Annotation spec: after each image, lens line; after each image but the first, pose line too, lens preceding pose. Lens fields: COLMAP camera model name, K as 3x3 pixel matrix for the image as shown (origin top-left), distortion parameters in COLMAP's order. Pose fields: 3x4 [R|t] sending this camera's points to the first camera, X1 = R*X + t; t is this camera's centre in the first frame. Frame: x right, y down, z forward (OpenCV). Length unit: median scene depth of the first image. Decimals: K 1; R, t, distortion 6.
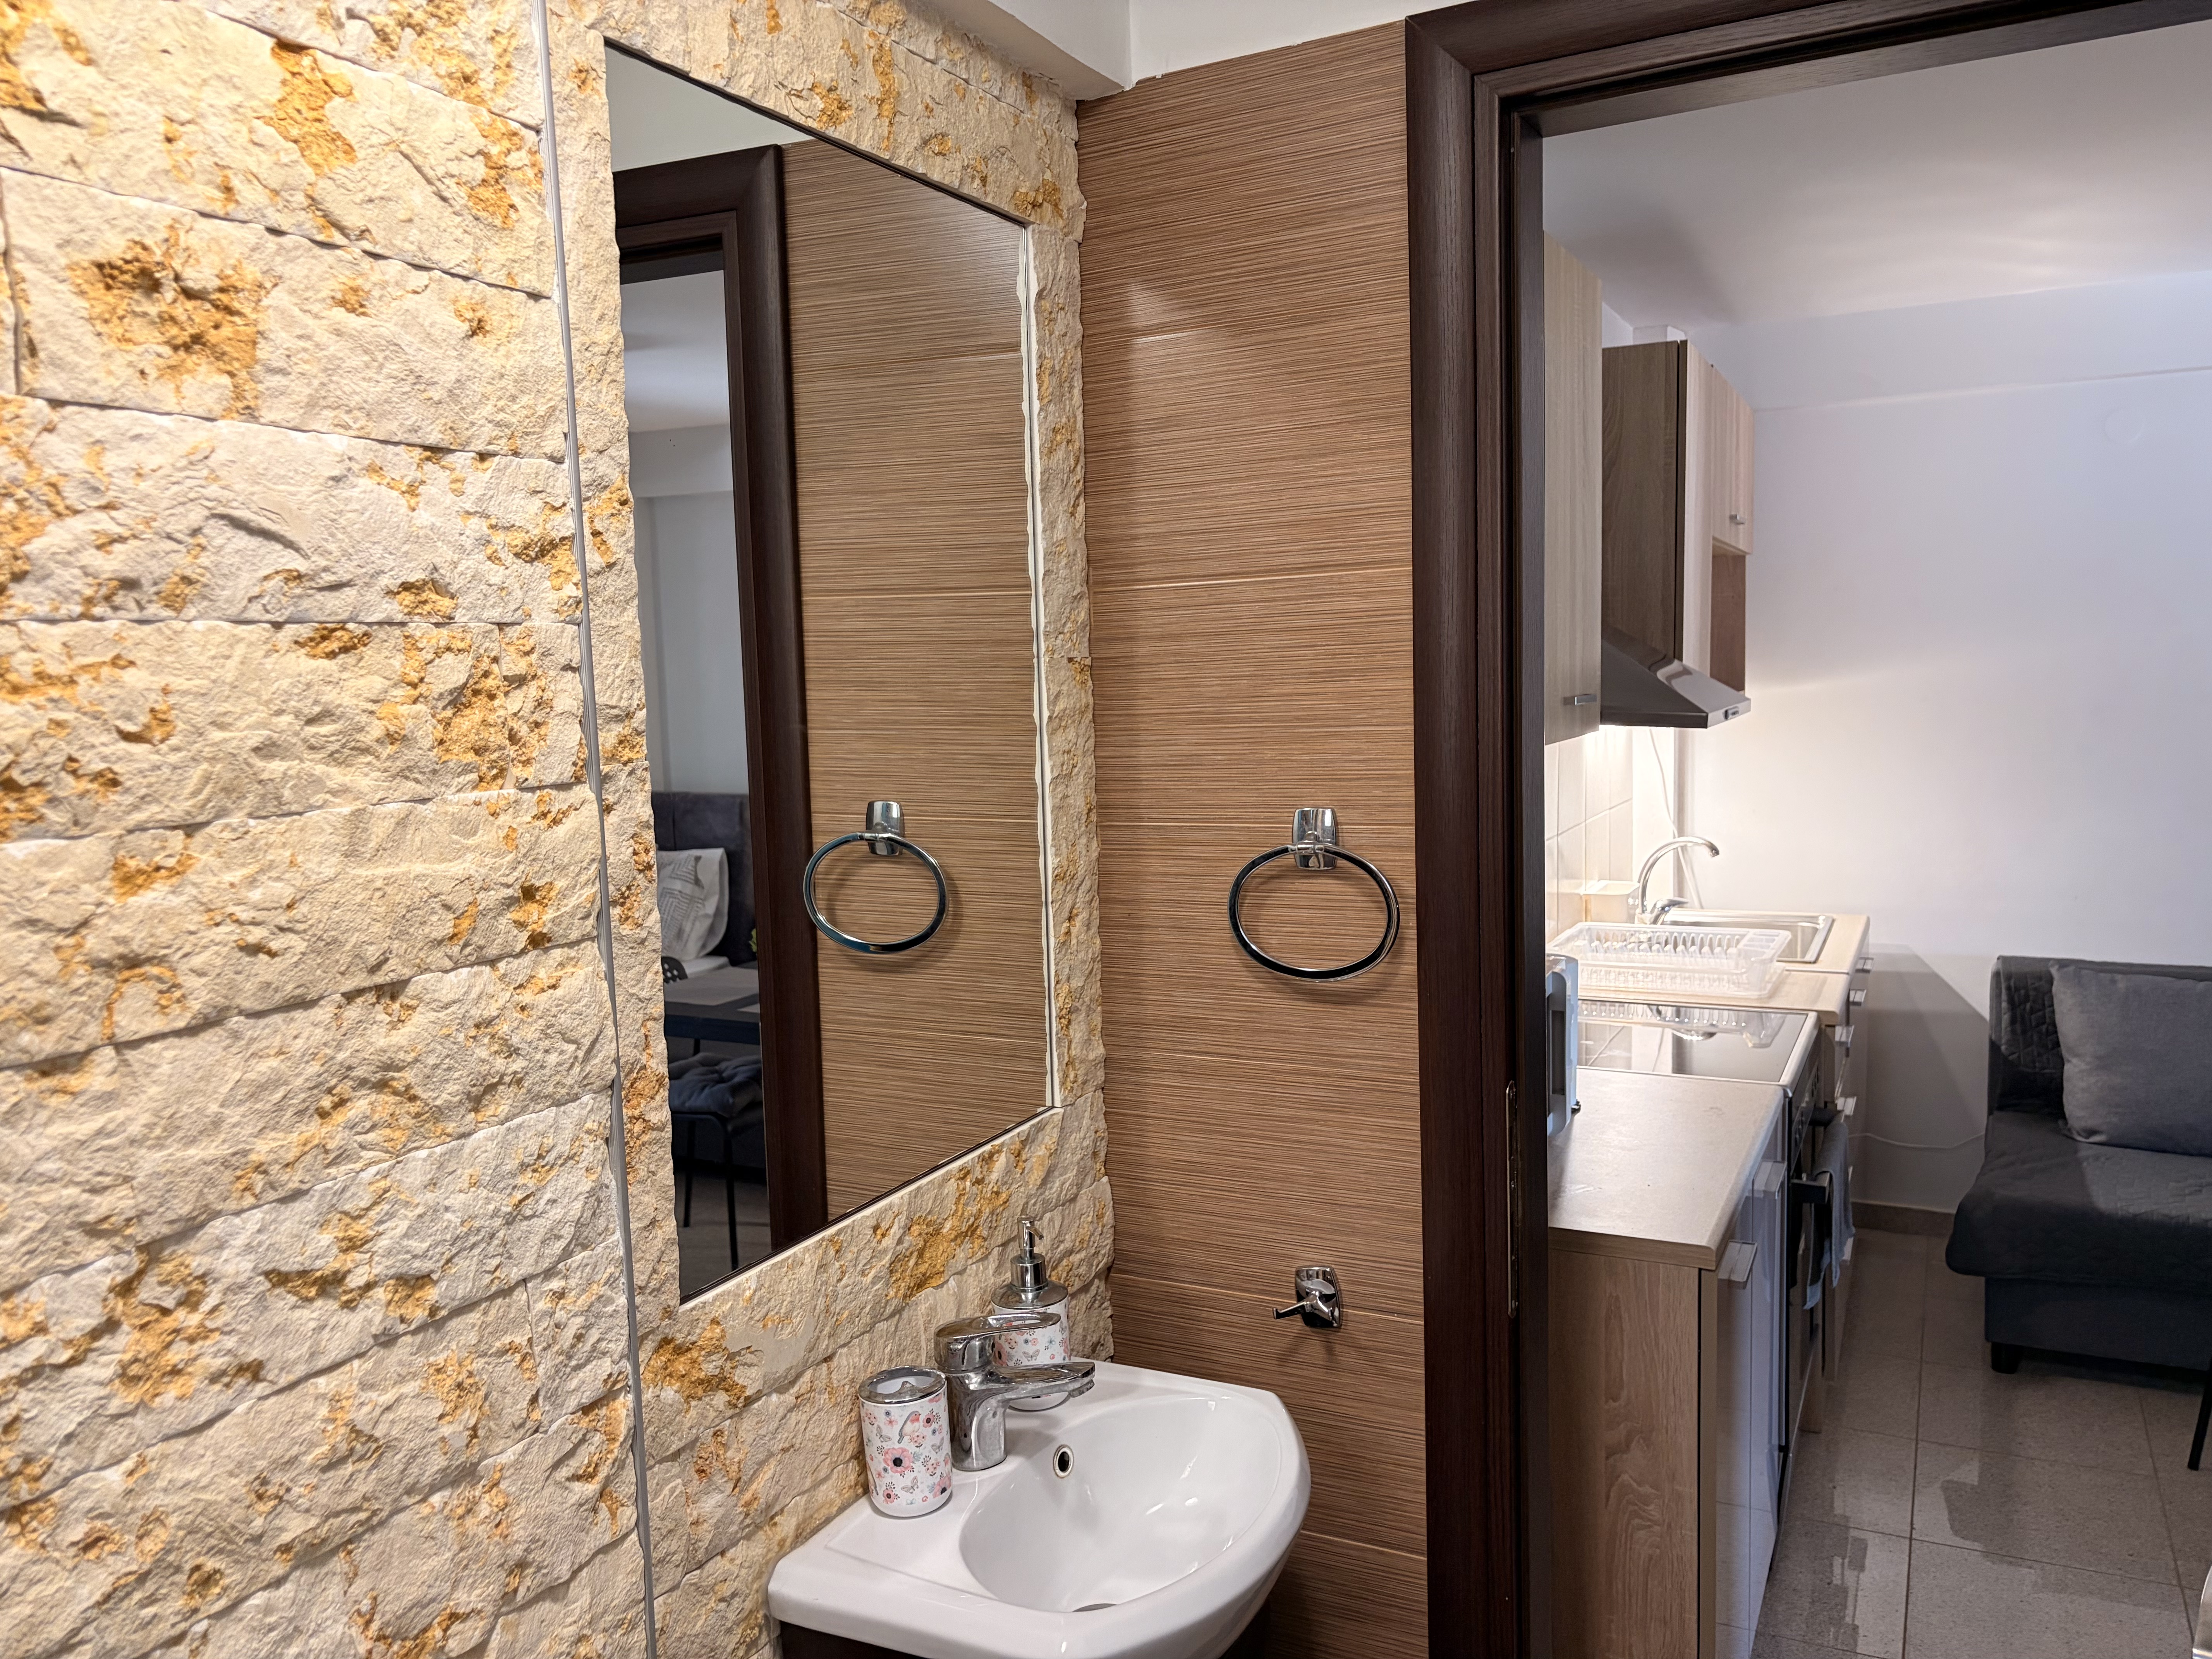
lens RADIAL K [[1672.3, 0, 1119.0], [0, 1672.3, 838.2], [0, 0, 1]] dist [0.044223, -0.044322]
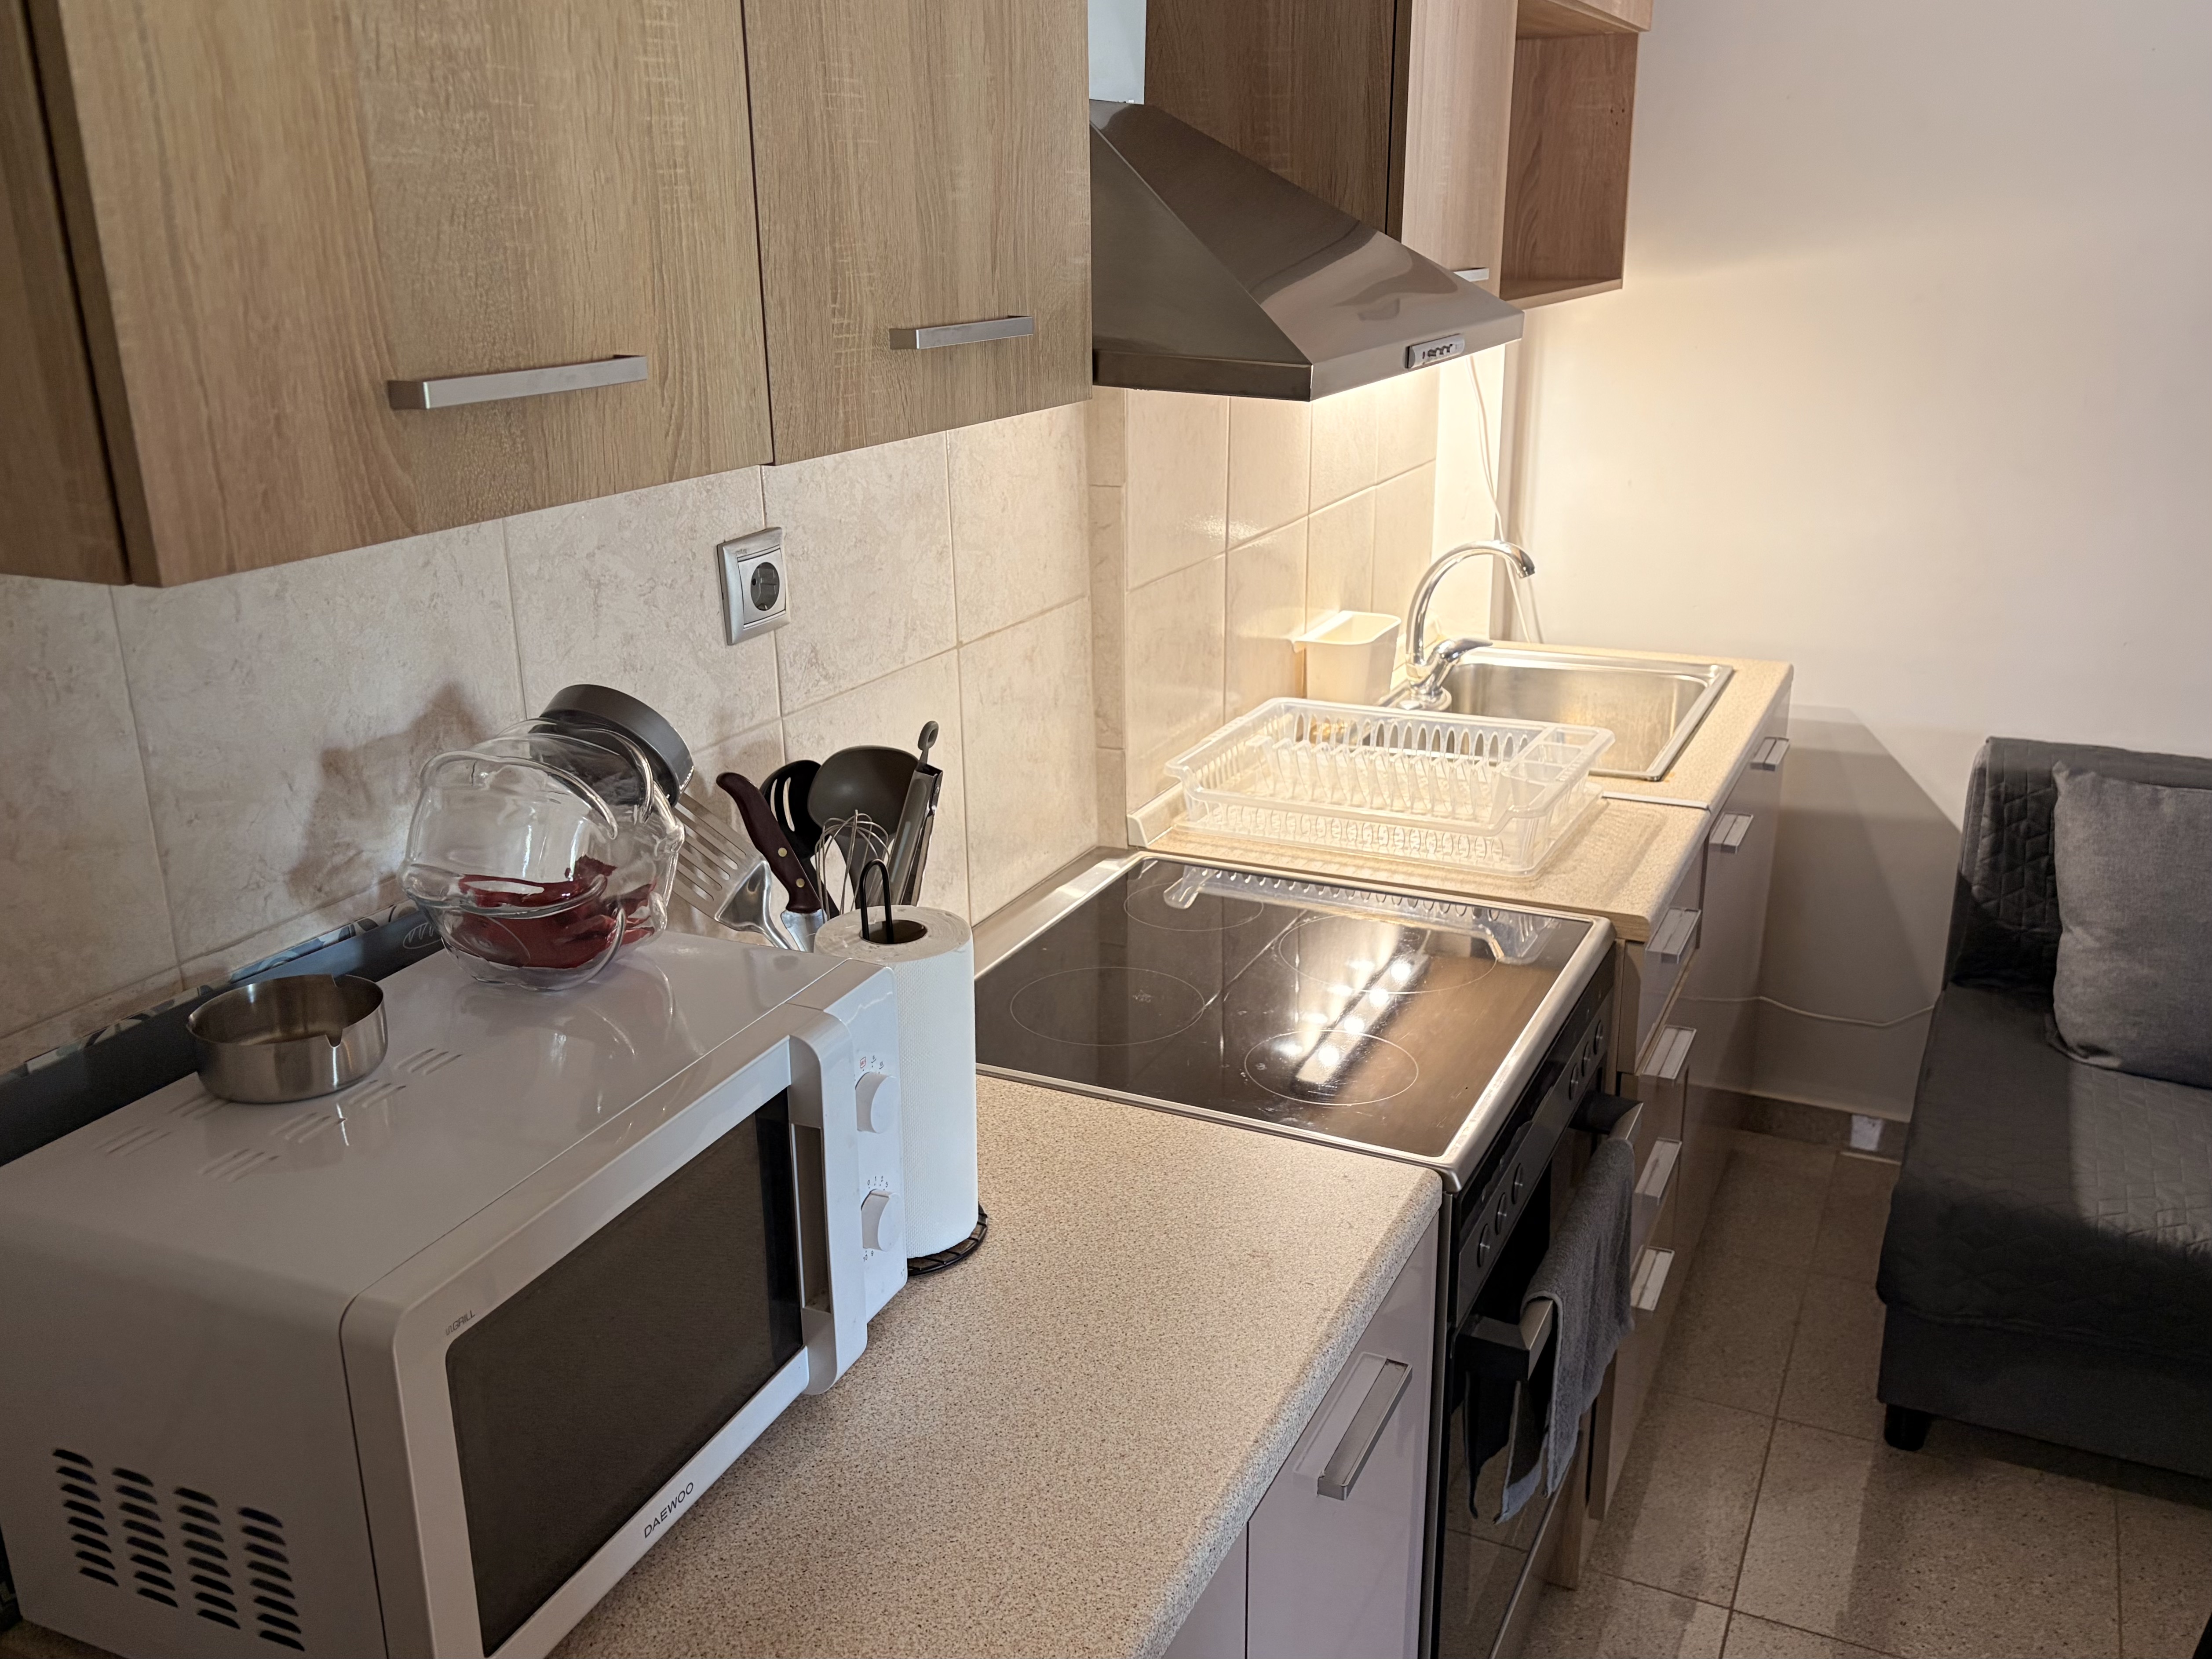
lens RADIAL K [[1899.8, 0, 1108.4], [0, 1899.8, 834.6], [0, 0, 1]] dist [0.042517, -0.037331]
pose [[0.999626, 0.010009, 0.025434, 0.463155], [-0.015144, 0.977473, 0.210515, -0.094475], [-0.022754, -0.210821, 0.977260, 0.802033]]
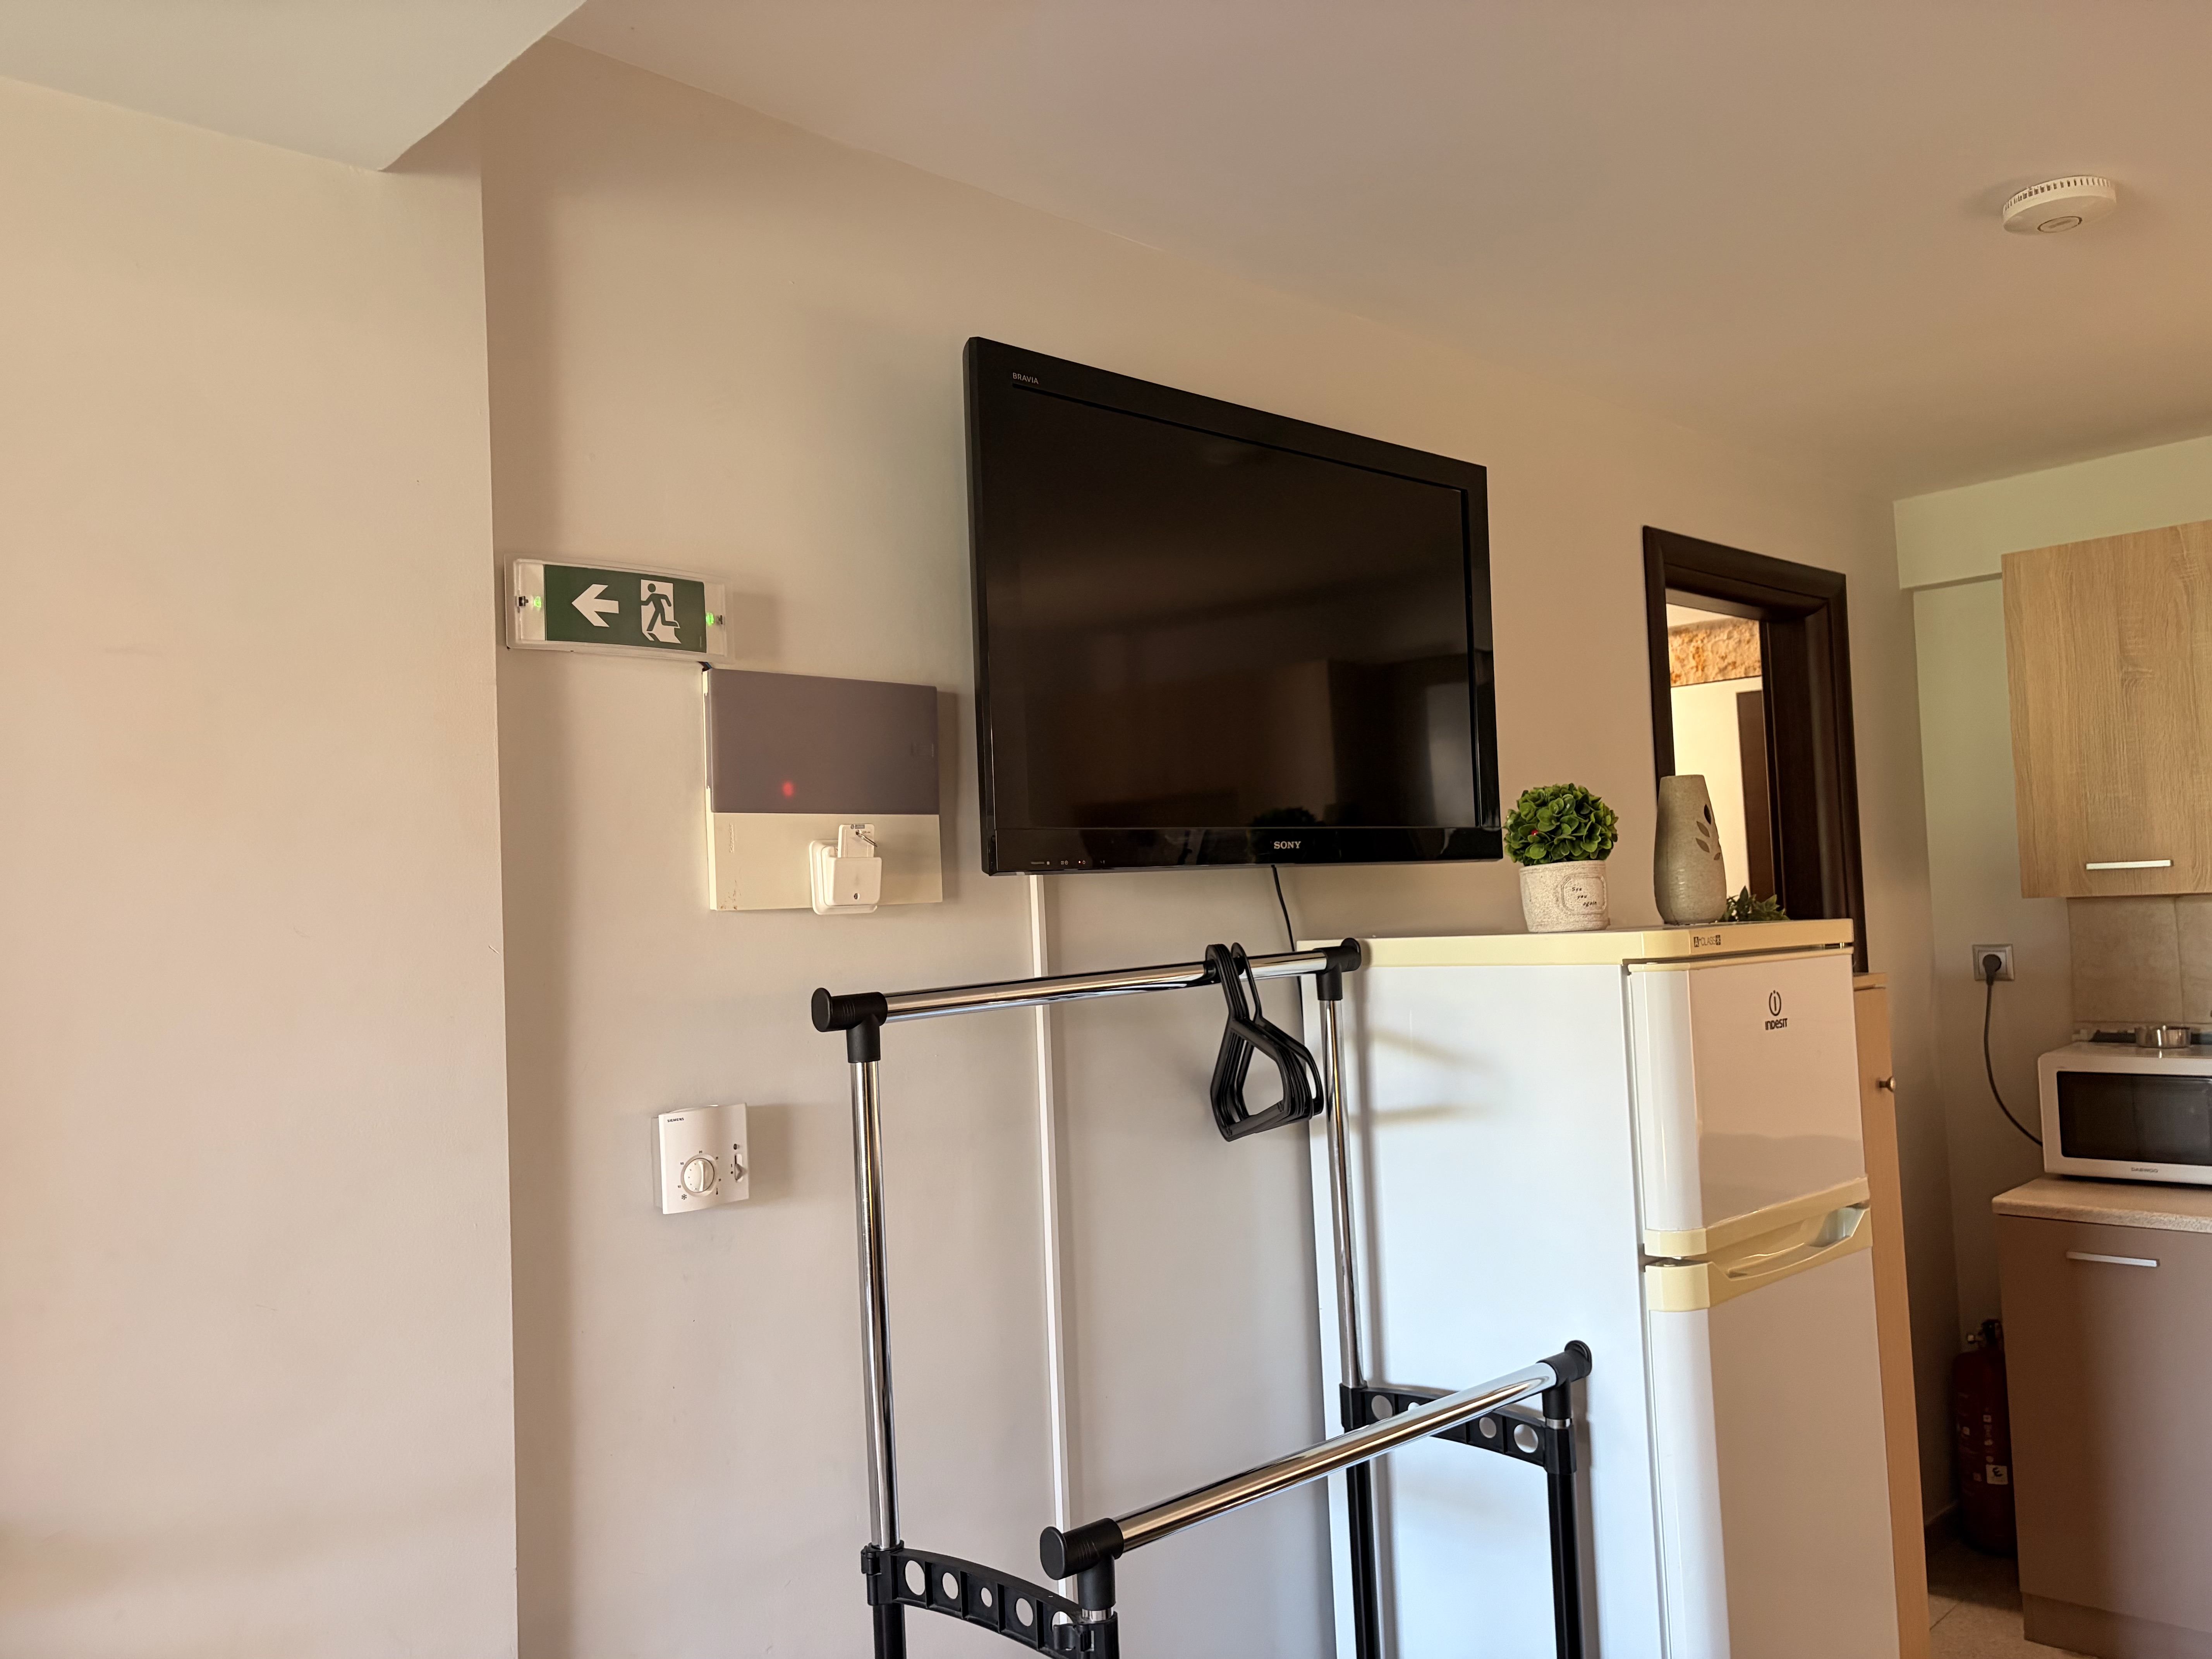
lens RADIAL K [[1672.3, 0, 1101.9], [0, 1672.3, 838.2], [0, 0, 1]] dist [0.044223, -0.044322]
pose [[-0.310354, 0.005236, -0.950607, 2.608817], [-0.046834, 0.998686, 0.020792, -0.120046], [0.949467, 0.050974, -0.309701, 0.796967]]
